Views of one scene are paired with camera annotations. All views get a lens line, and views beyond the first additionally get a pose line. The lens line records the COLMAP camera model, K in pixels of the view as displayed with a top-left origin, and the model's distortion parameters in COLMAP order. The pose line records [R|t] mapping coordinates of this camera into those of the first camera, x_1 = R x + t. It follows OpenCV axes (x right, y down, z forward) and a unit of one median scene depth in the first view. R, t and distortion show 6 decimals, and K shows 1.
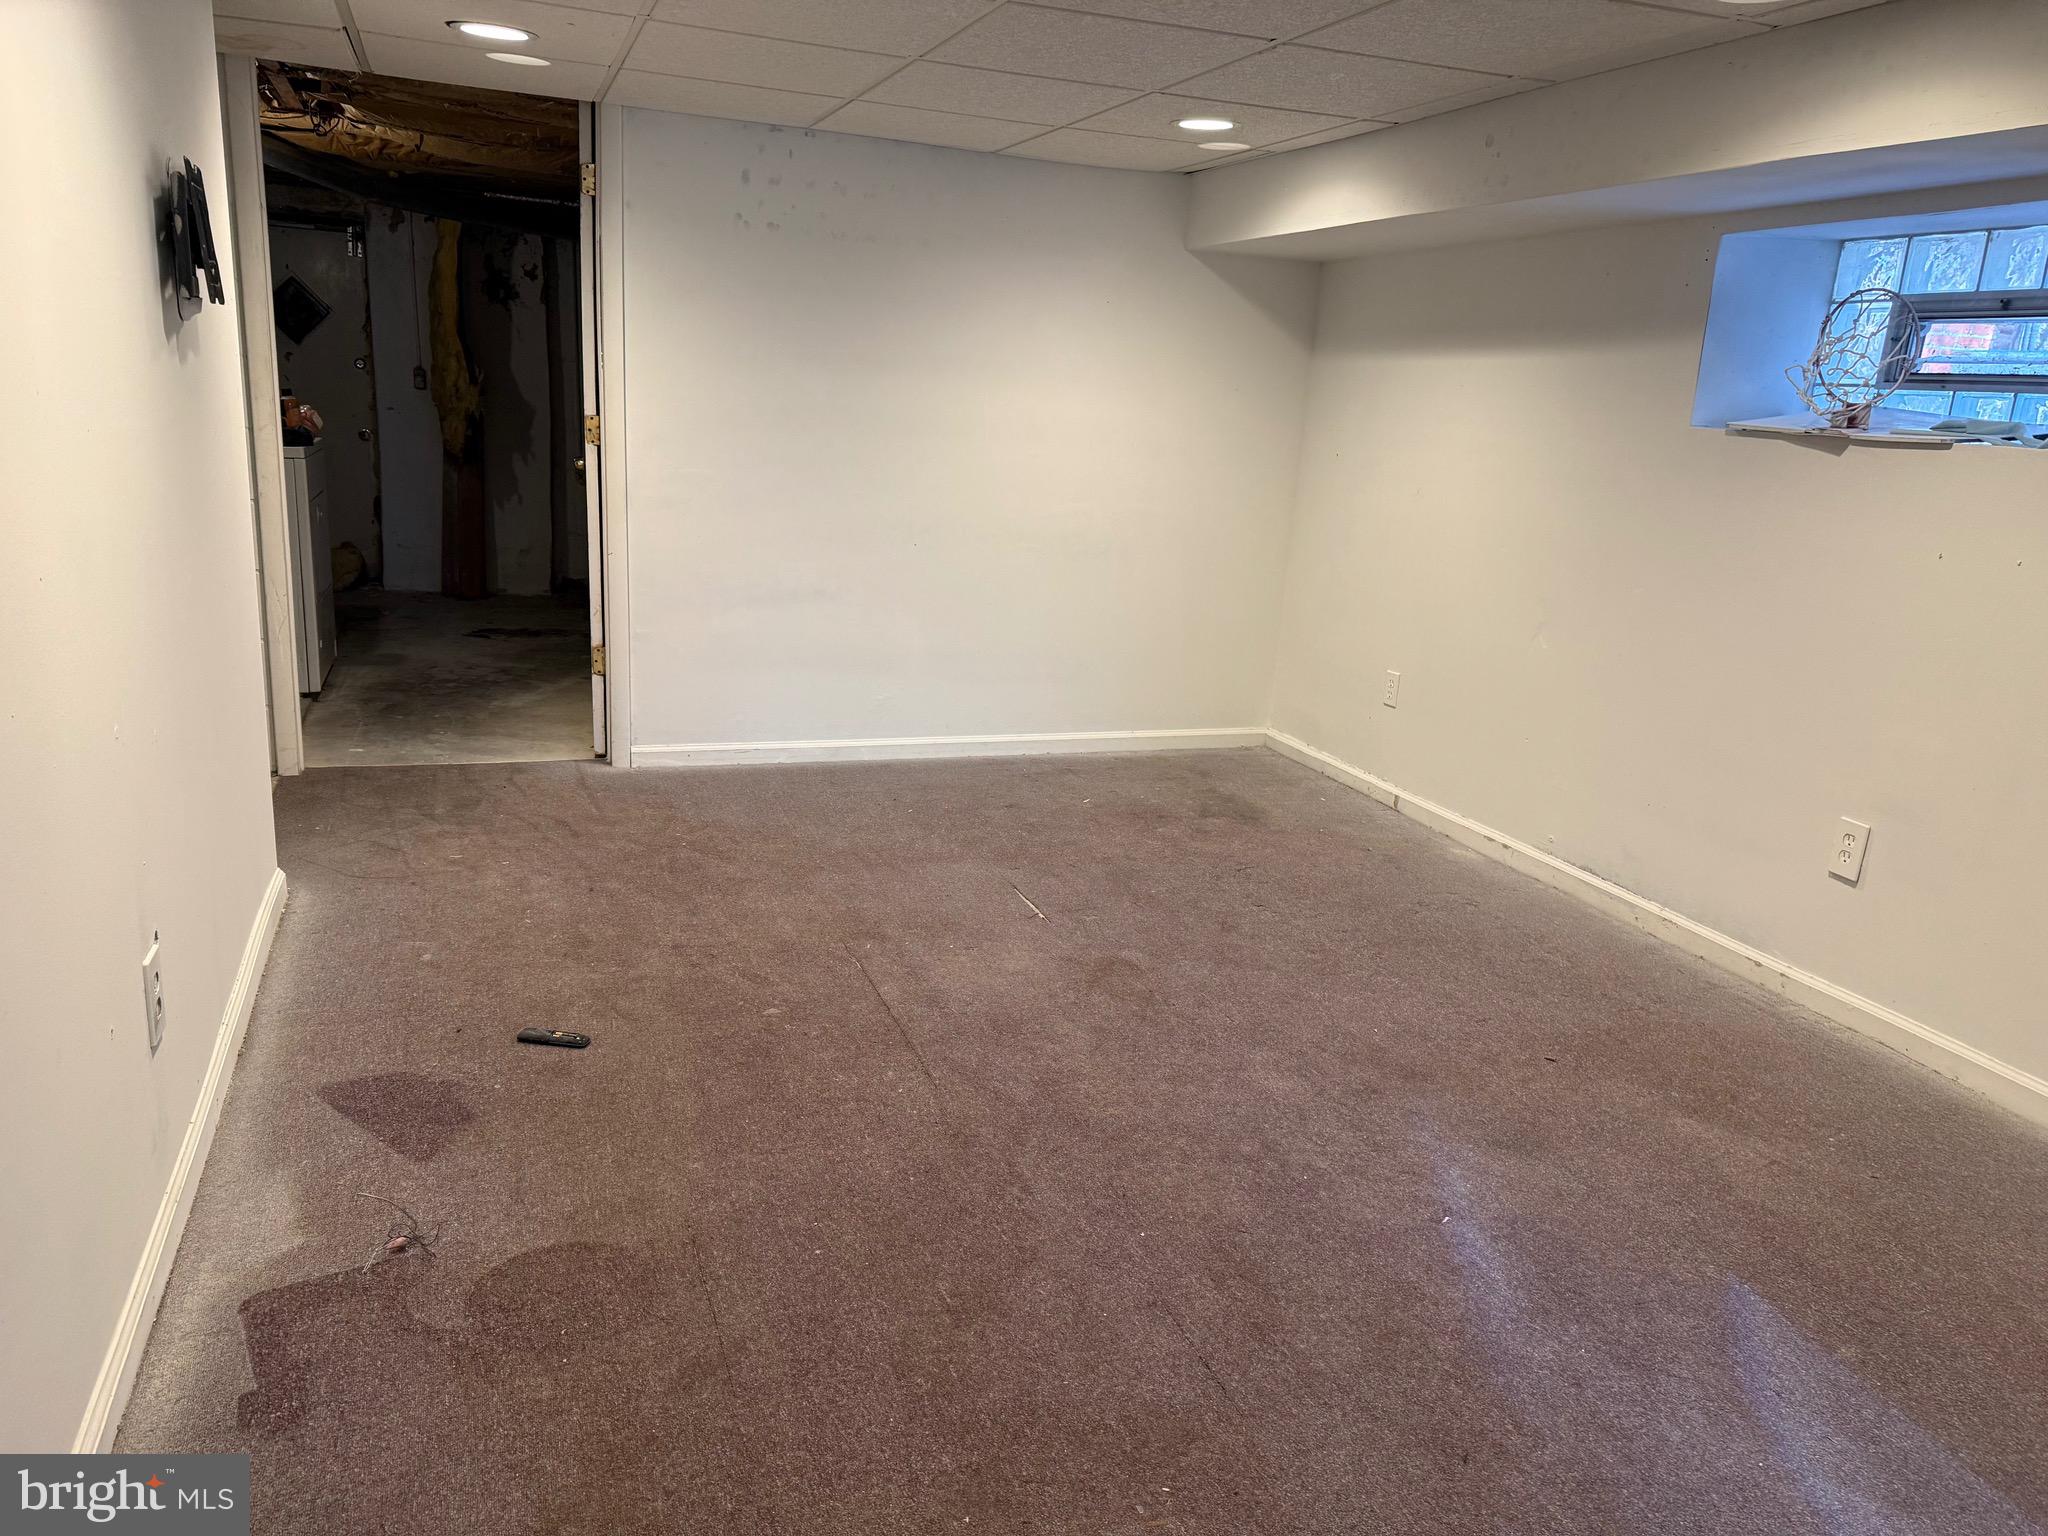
lens RADIAL K [[1424.7, 0, 1018.3], [0, 1424.7, 758.9], [0, 0, 1]] dist [0.072528, -0.091676]
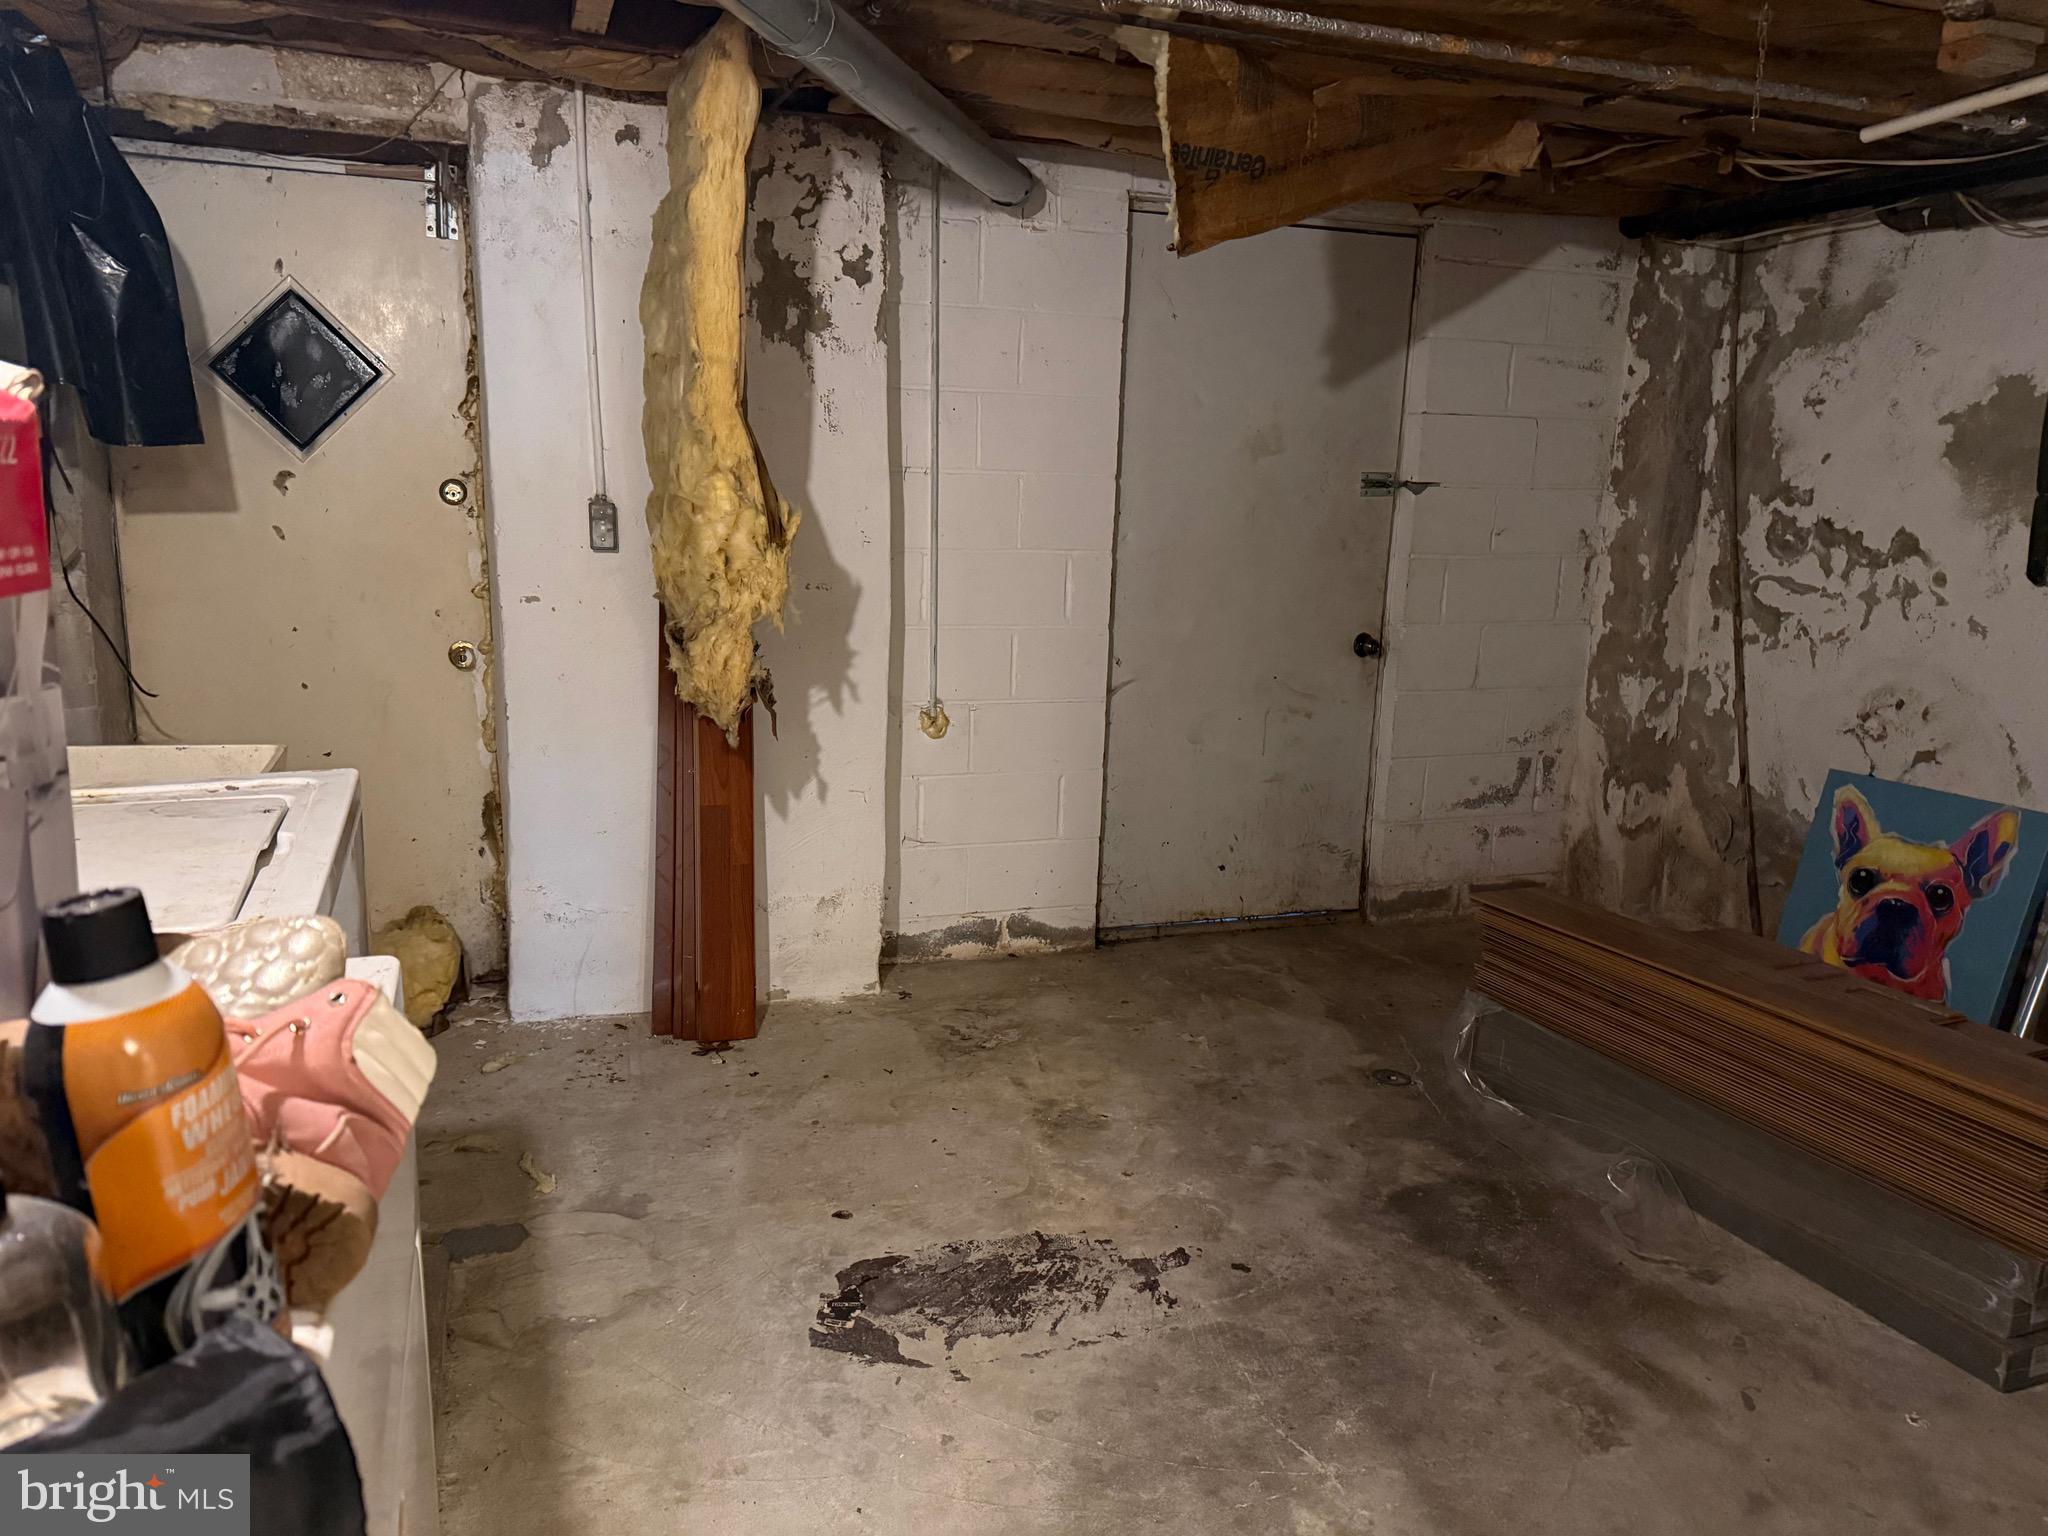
lens RADIAL K [[1424.7, 0, 1026.5], [0, 1424.7, 778.8], [0, 0, 1]] dist [0.072528, -0.091676]
pose [[0.999652, -0.026244, -0.002542, -0.292150], [0.026131, 0.998957, -0.037432, -0.171009], [0.003521, 0.037352, 0.999296, 0.587214]]
